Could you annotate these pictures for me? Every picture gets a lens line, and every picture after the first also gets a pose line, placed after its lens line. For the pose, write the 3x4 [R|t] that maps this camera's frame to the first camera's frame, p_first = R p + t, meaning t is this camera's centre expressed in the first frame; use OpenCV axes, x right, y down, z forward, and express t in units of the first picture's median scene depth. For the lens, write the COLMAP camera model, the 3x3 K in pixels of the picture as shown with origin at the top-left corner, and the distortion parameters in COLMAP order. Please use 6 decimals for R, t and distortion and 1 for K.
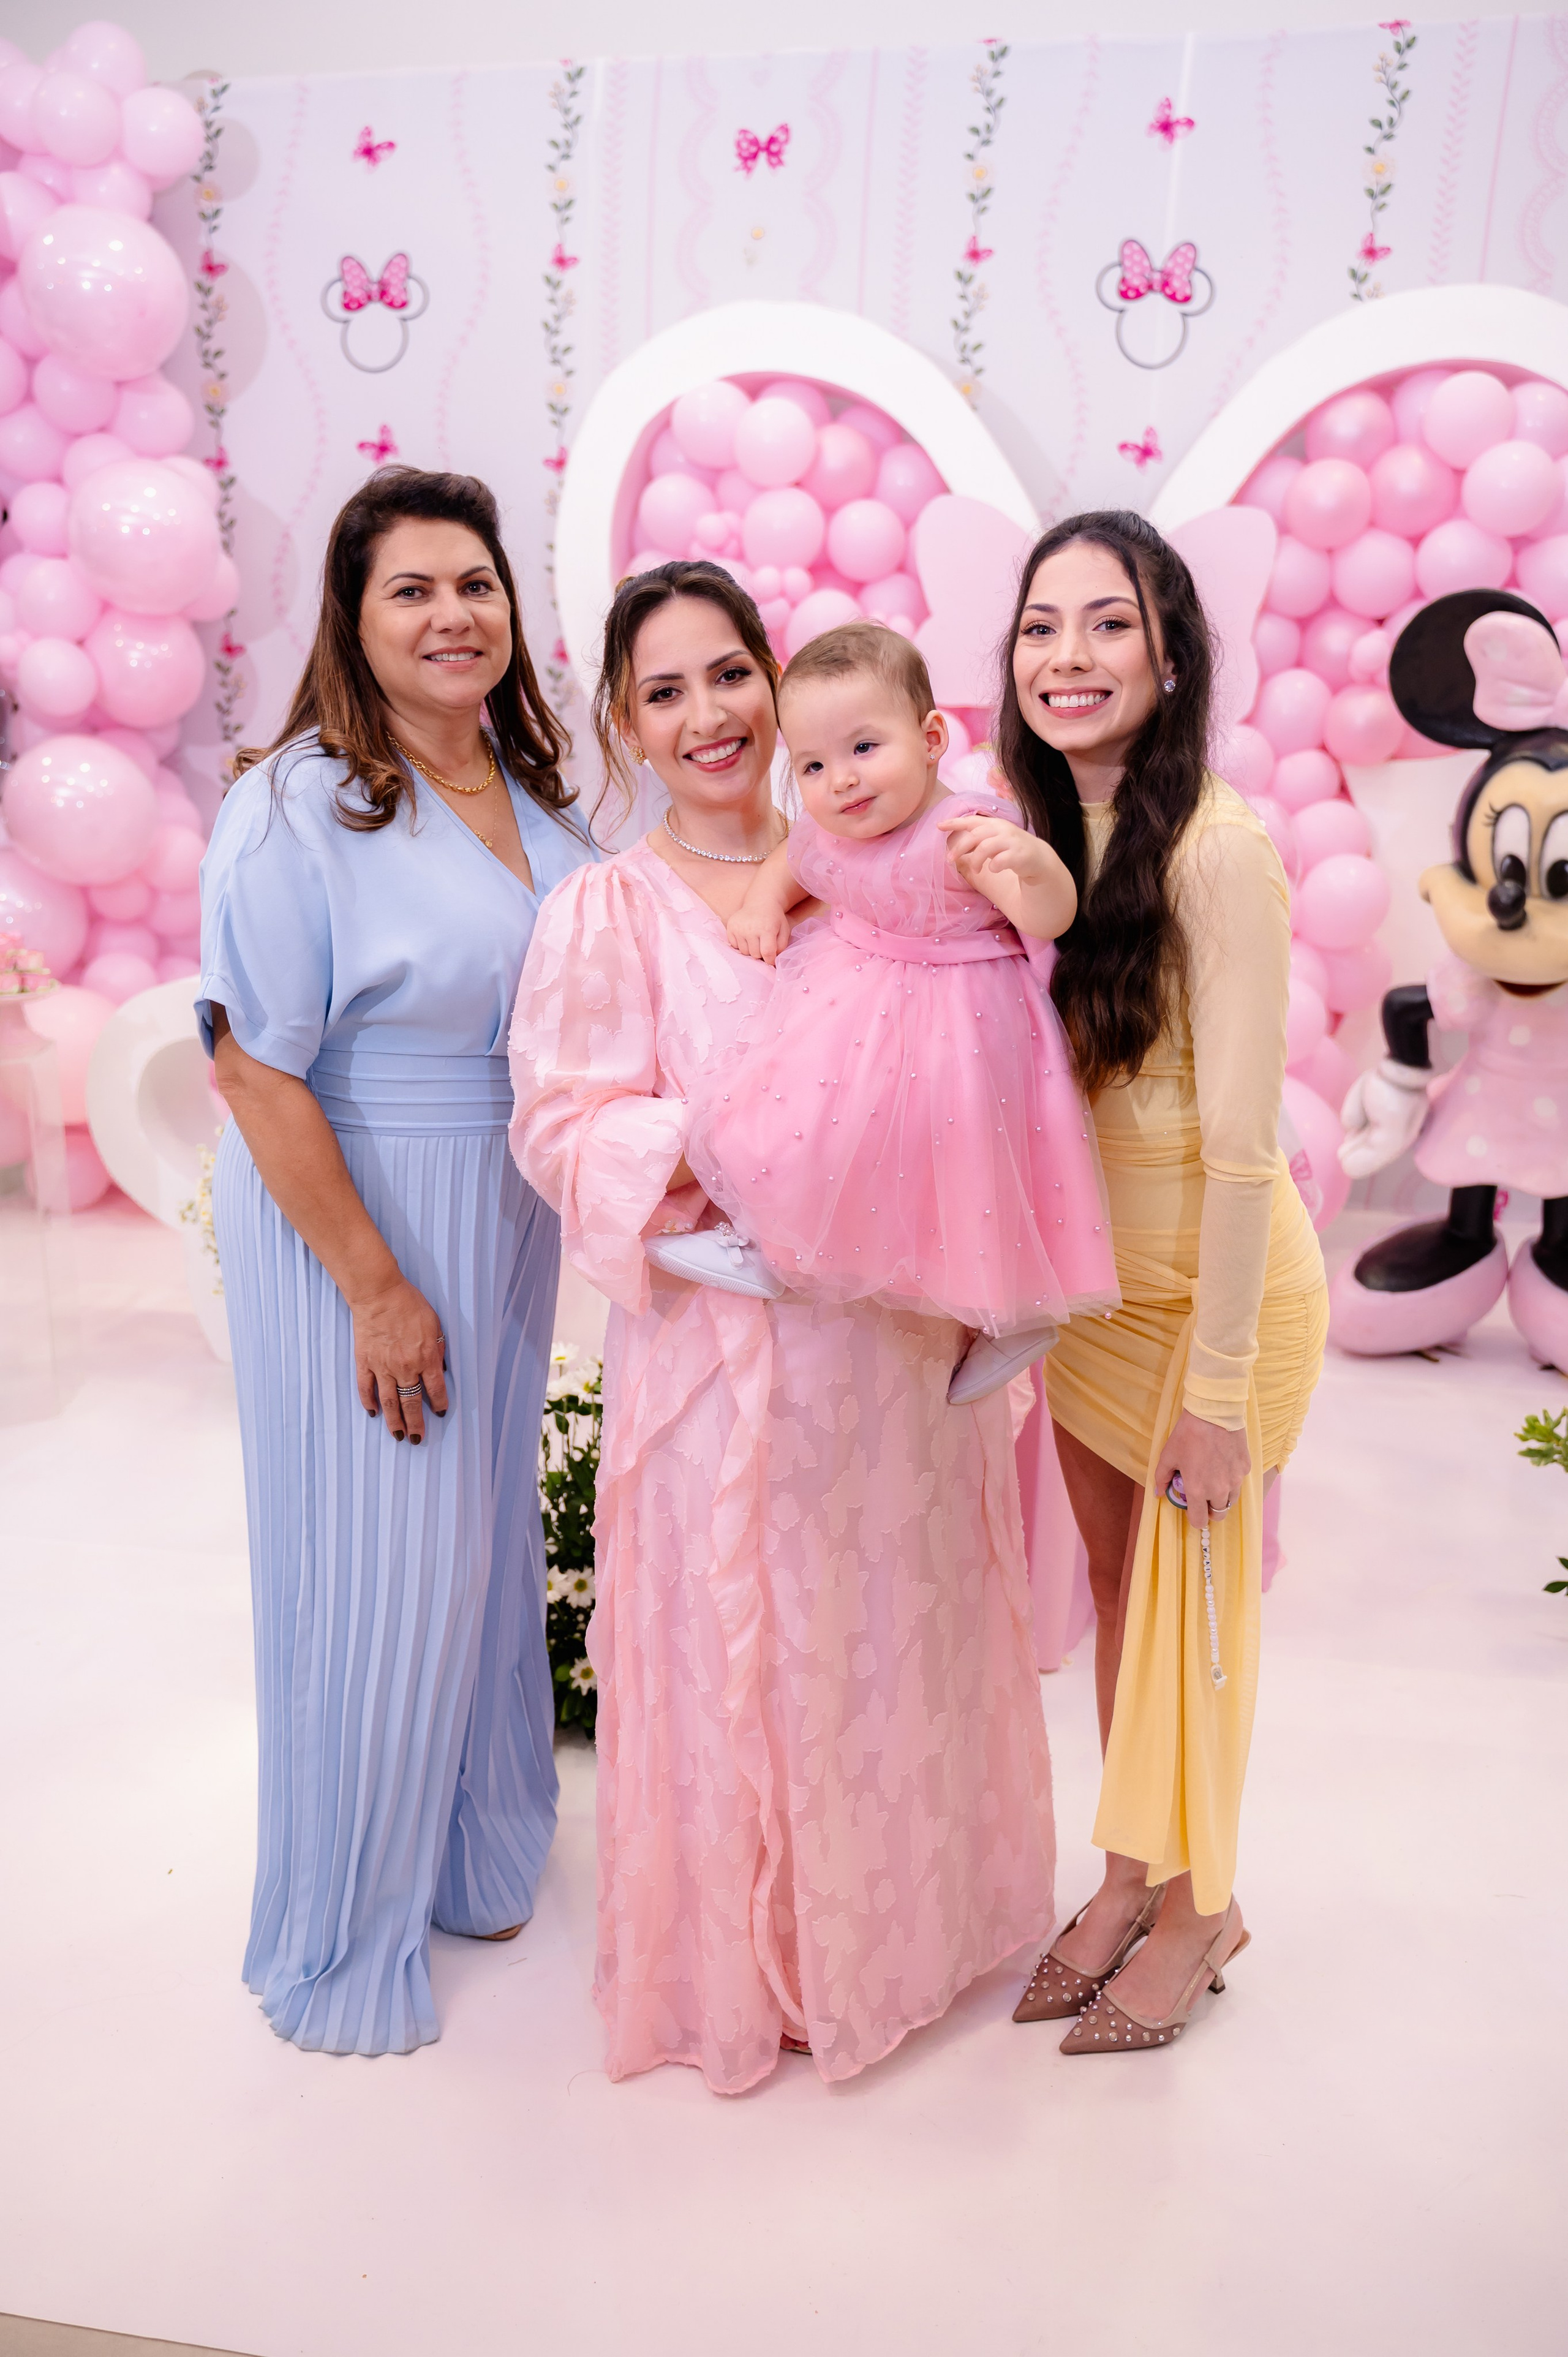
lens RADIAL K [[1893.5, 0, 786.3], [0, 1893.5, 1167.7], [0, 0, 1]] dist [0.009933, -0.010510]
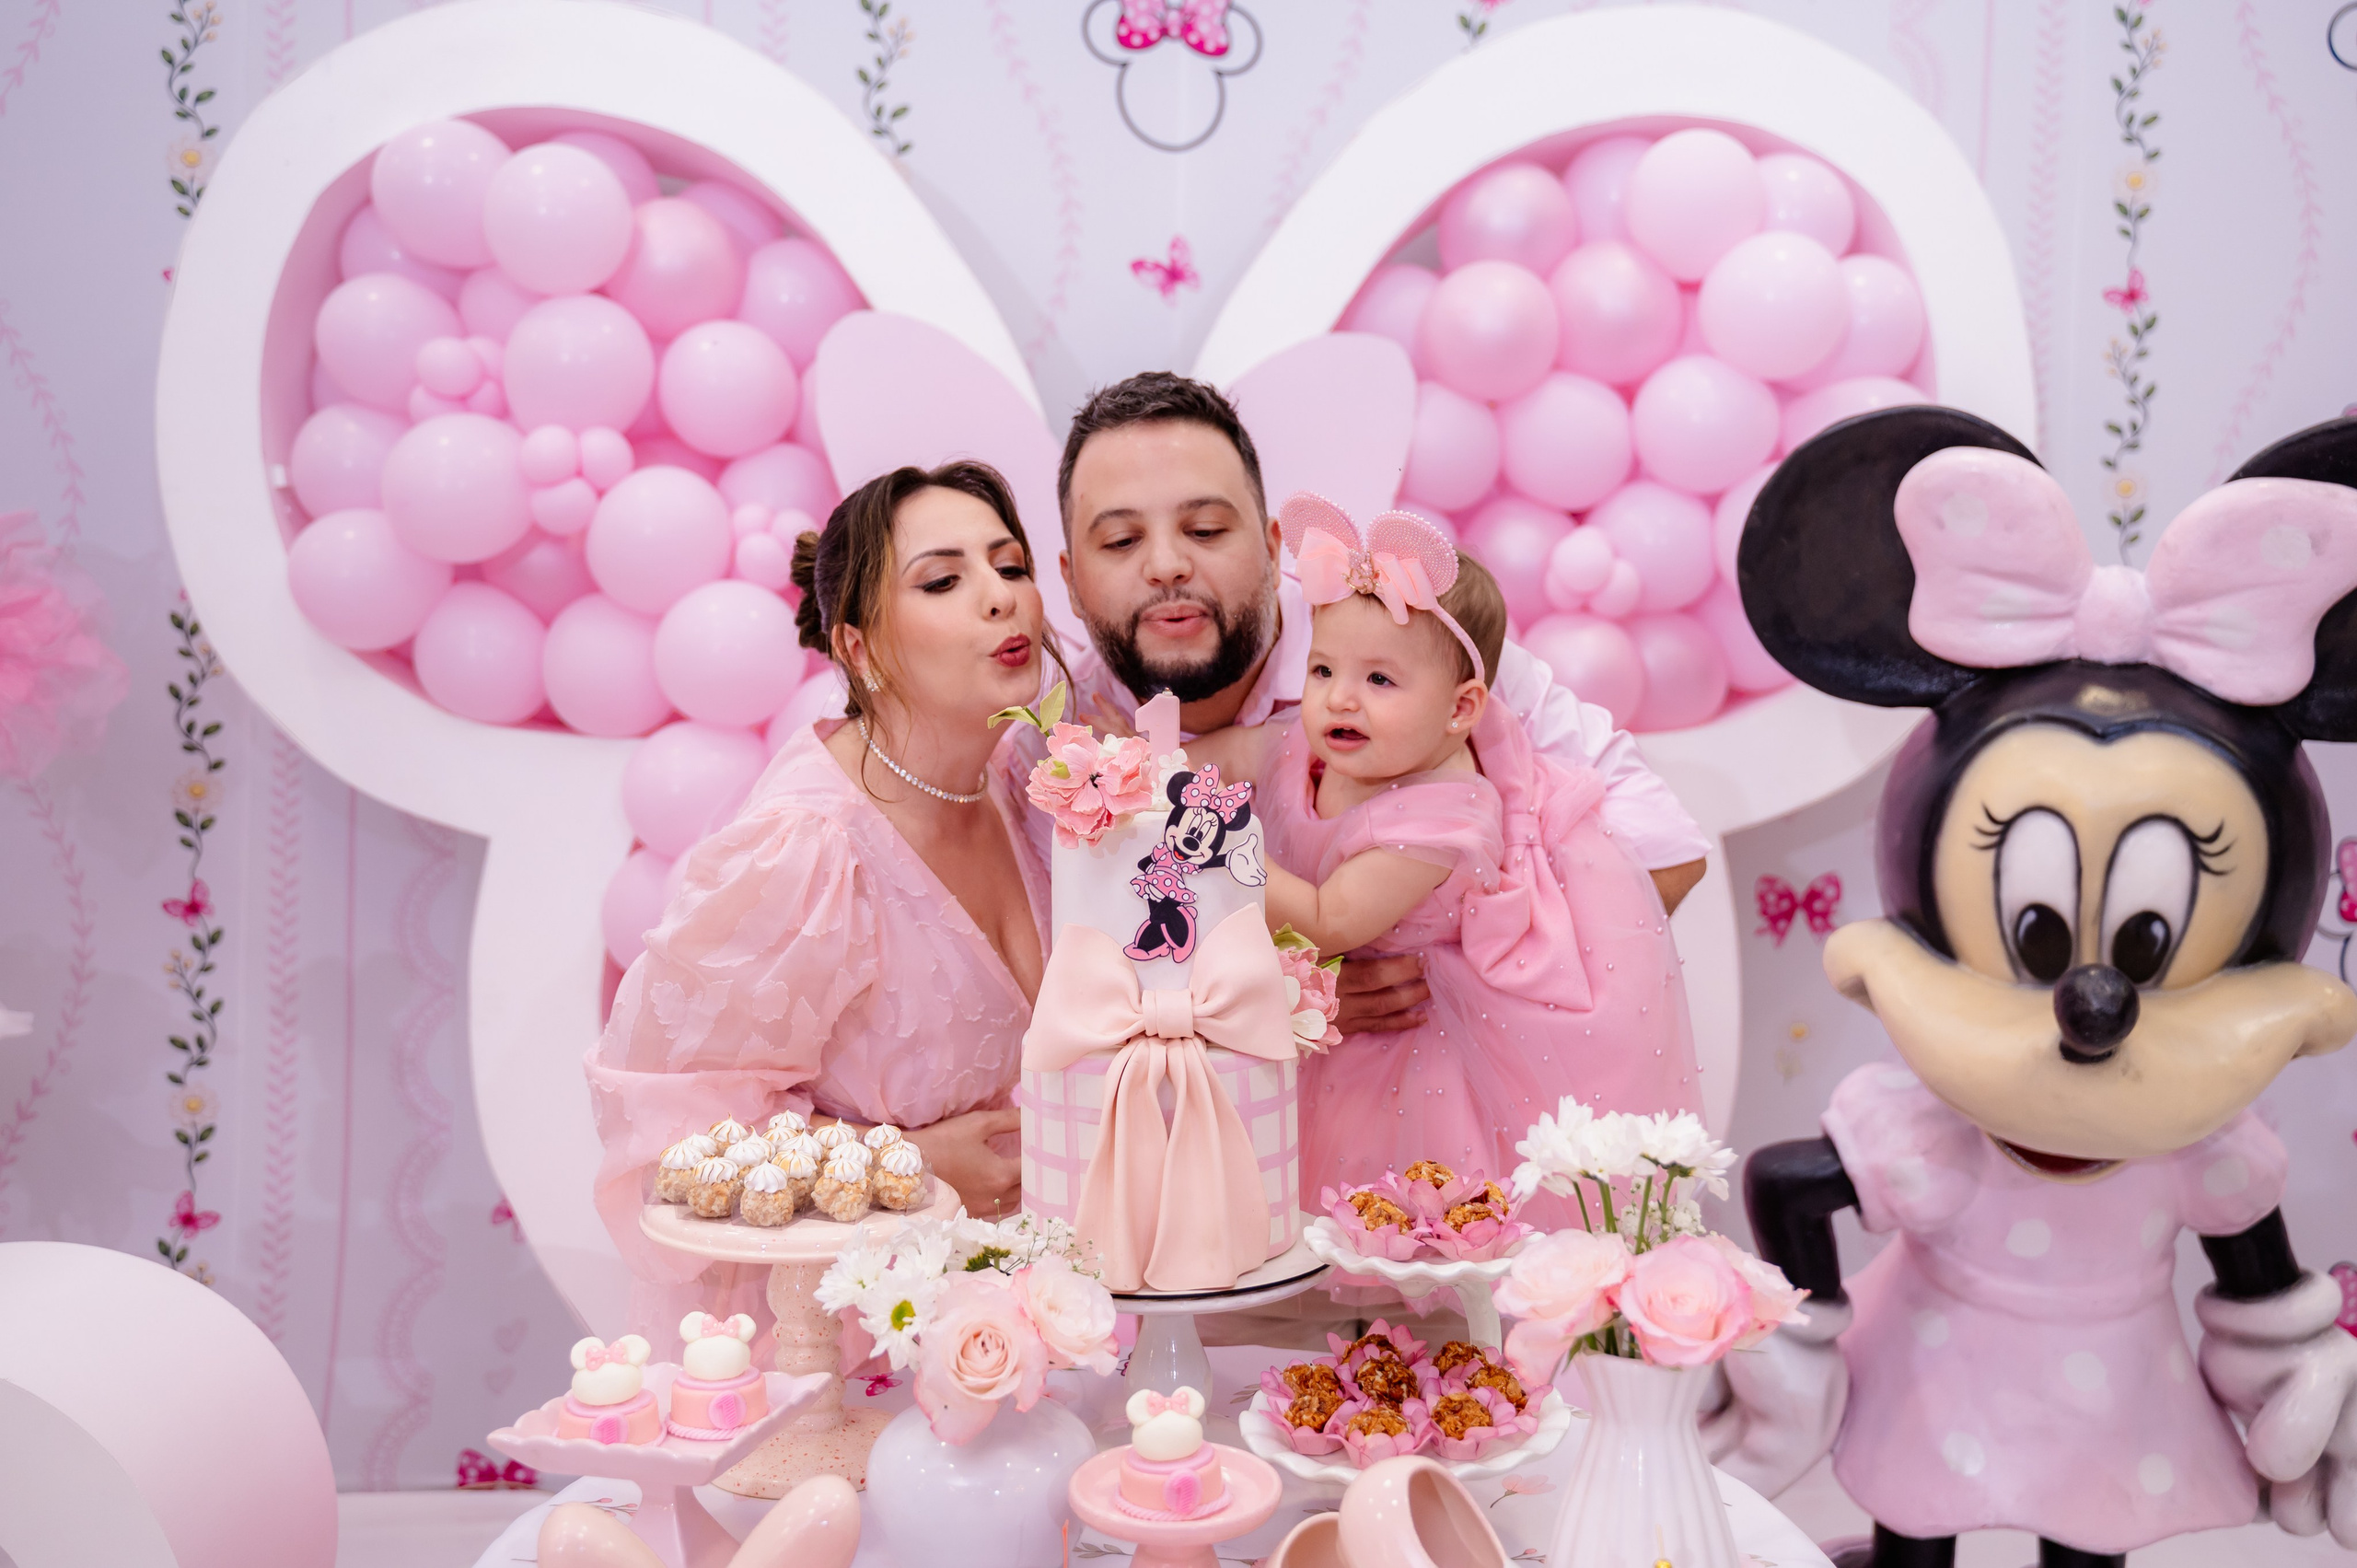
lens RADIAL K [[1949.6, 0, 1148.6], [0, 1949.6, 771.5], [0, 0, 1]] dist [0.007050, -0.003668]
pose [[0.971792, -0.028048, 0.234168, 0.023886], [0.074888, 0.978215, -0.193616, -0.089686], [-0.223636, 0.205690, 0.952722, 0.422051]]
